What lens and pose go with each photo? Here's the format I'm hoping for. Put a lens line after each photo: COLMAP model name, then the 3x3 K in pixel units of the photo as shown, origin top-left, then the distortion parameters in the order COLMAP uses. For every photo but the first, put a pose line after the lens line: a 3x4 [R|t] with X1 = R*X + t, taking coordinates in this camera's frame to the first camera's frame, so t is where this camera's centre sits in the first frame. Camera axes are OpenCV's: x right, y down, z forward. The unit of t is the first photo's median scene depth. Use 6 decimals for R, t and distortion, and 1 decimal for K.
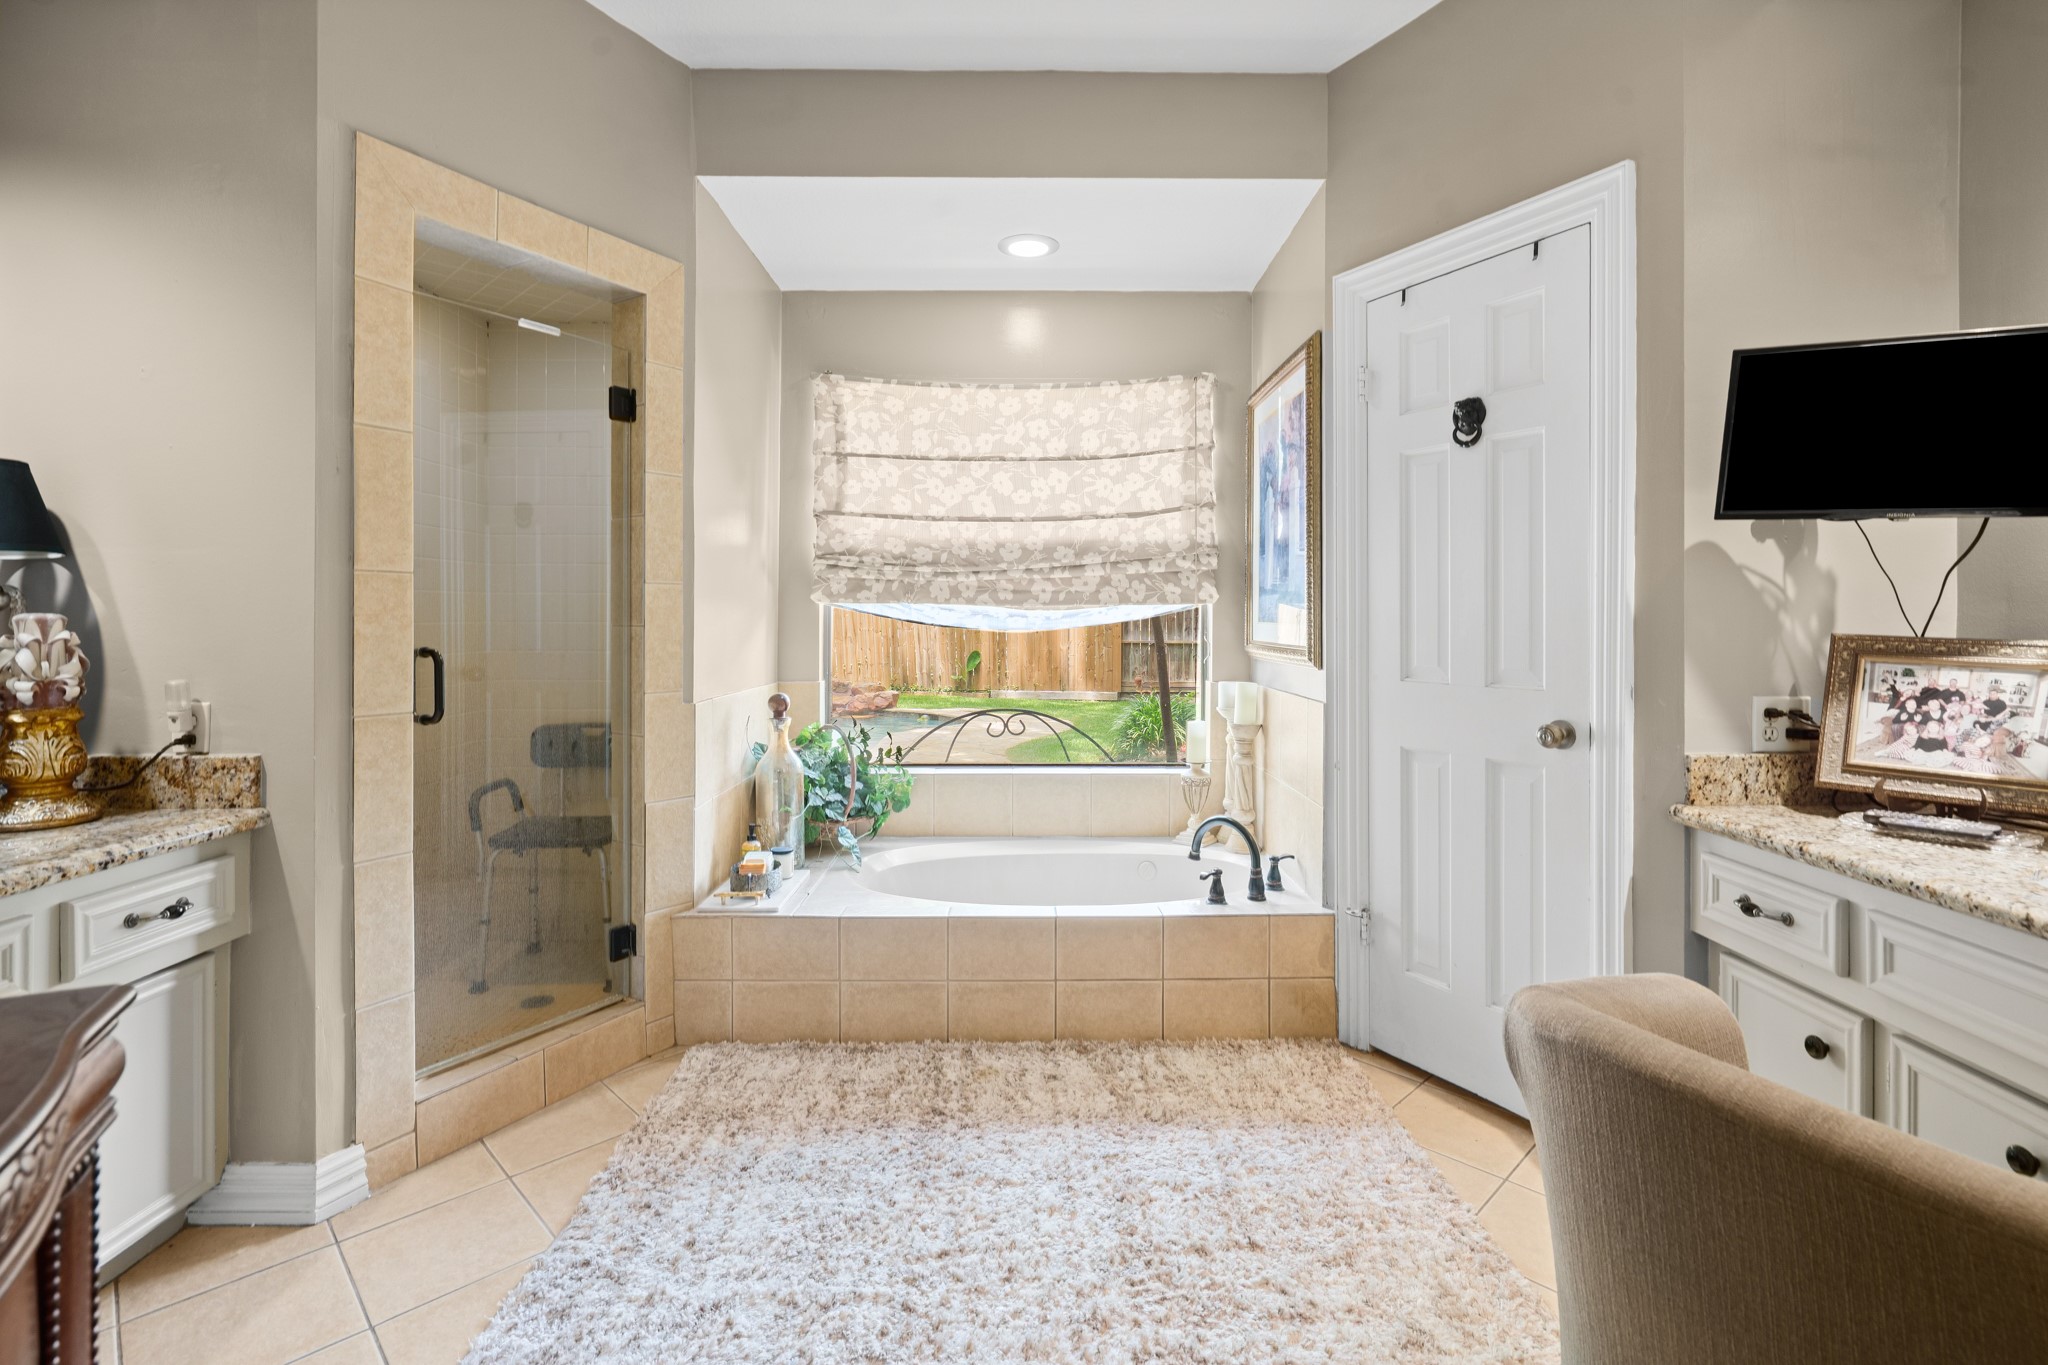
lens RADIAL K [[941.7, 0, 1023.5], [0, 941.7, 619.1], [0, 0, 1]] dist [-0.006240, 0.002494]
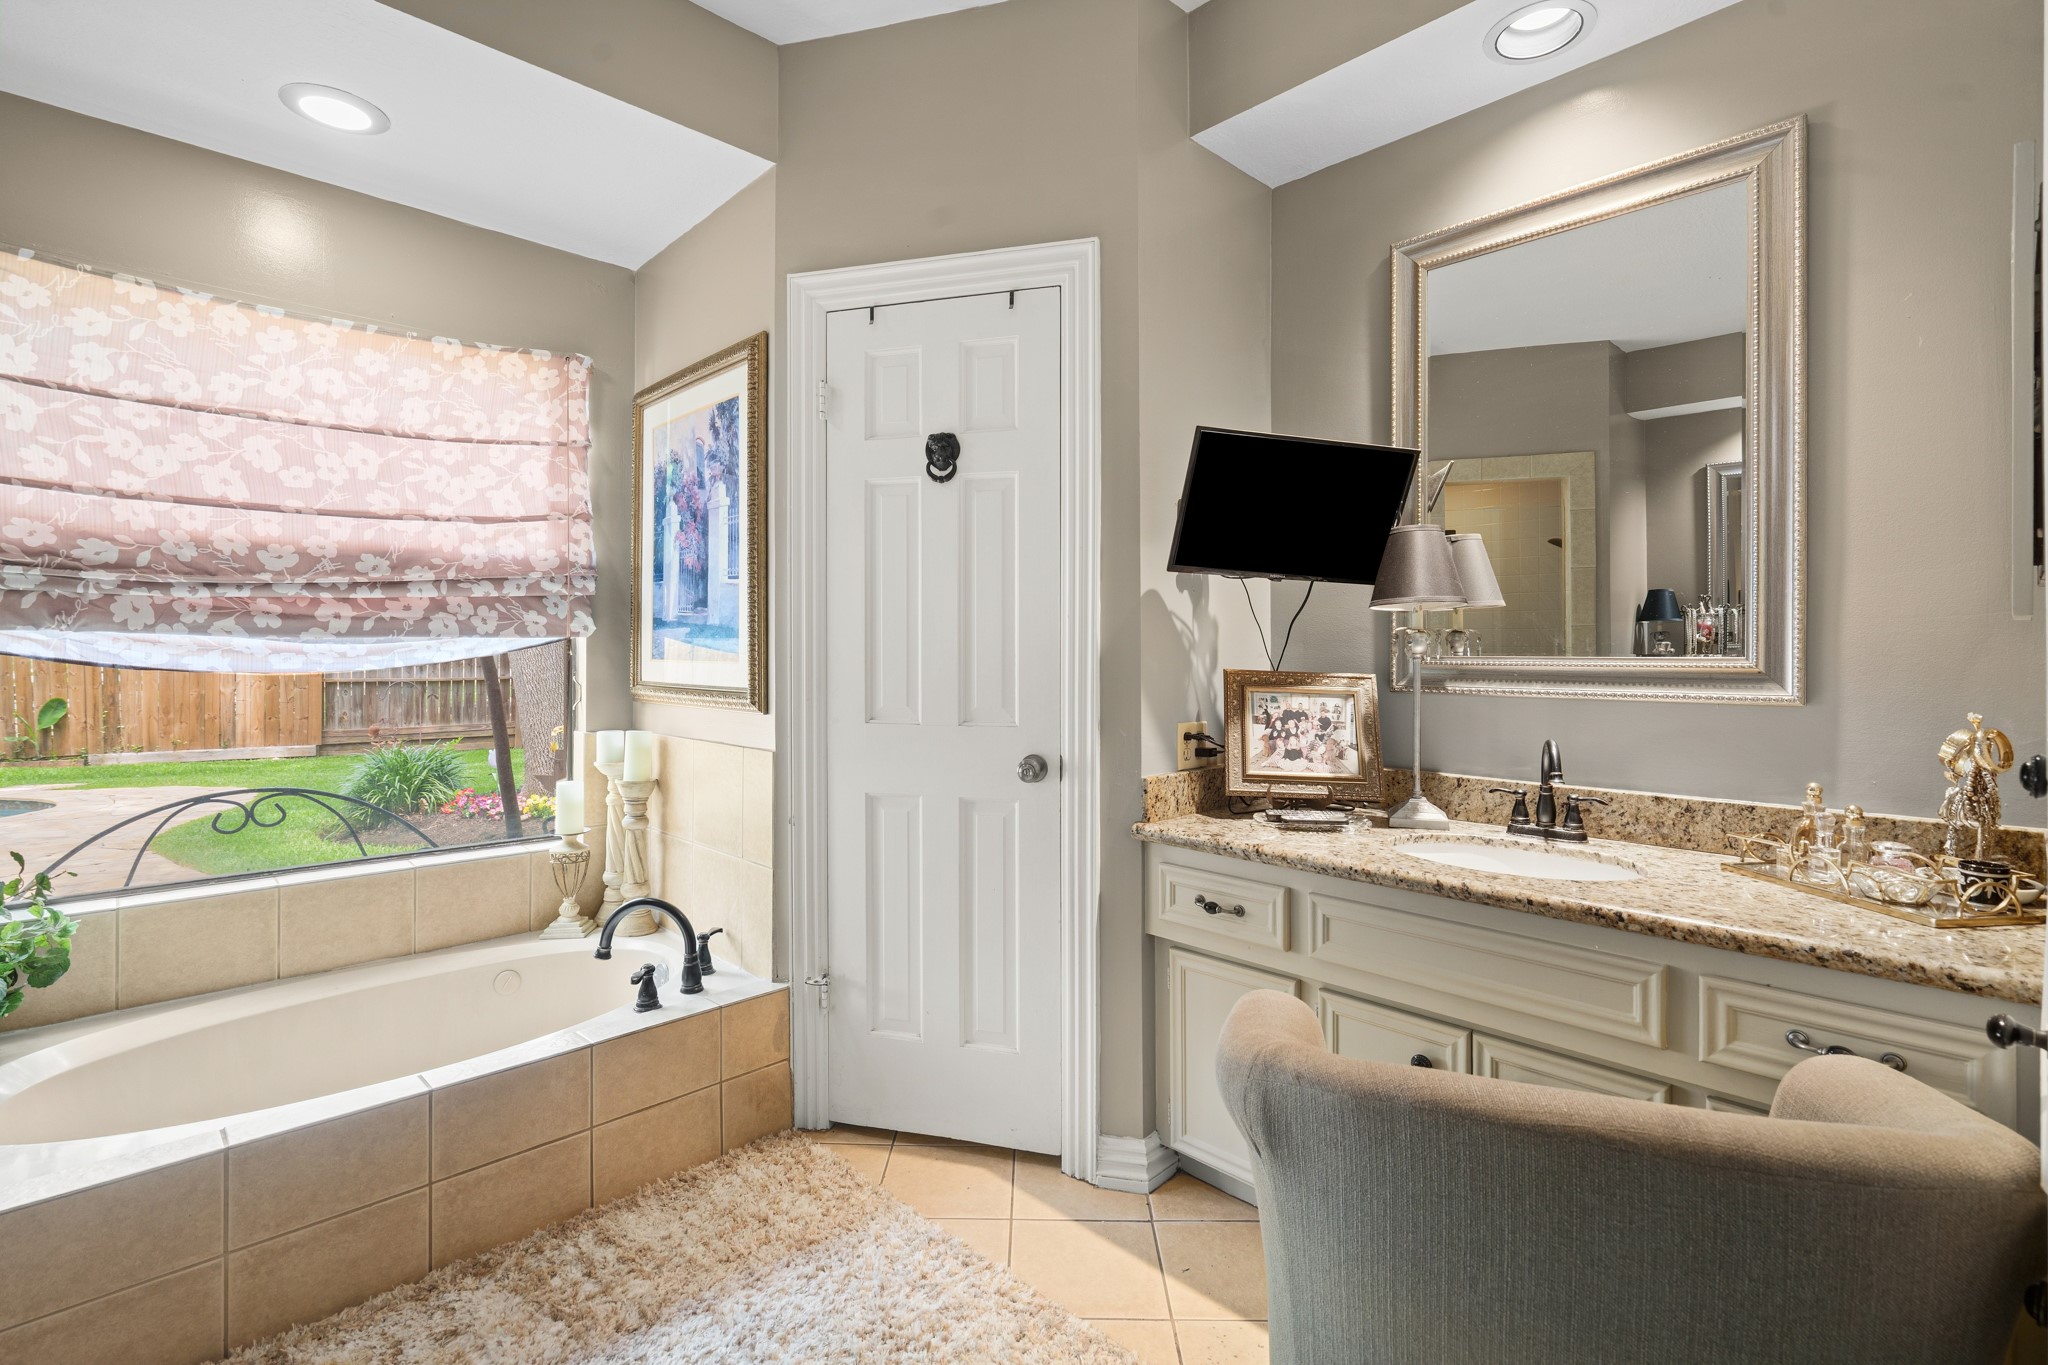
lens RADIAL K [[941.7, 0, 1037.0], [0, 941.7, 648.9], [0, 0, 1]] dist [-0.006240, 0.002494]
pose [[0.719877, 0.002767, 0.694096, -0.128960], [-0.000299, 0.999993, -0.003675, -0.004801], [-0.694101, 0.002438, 0.719873, 0.206460]]
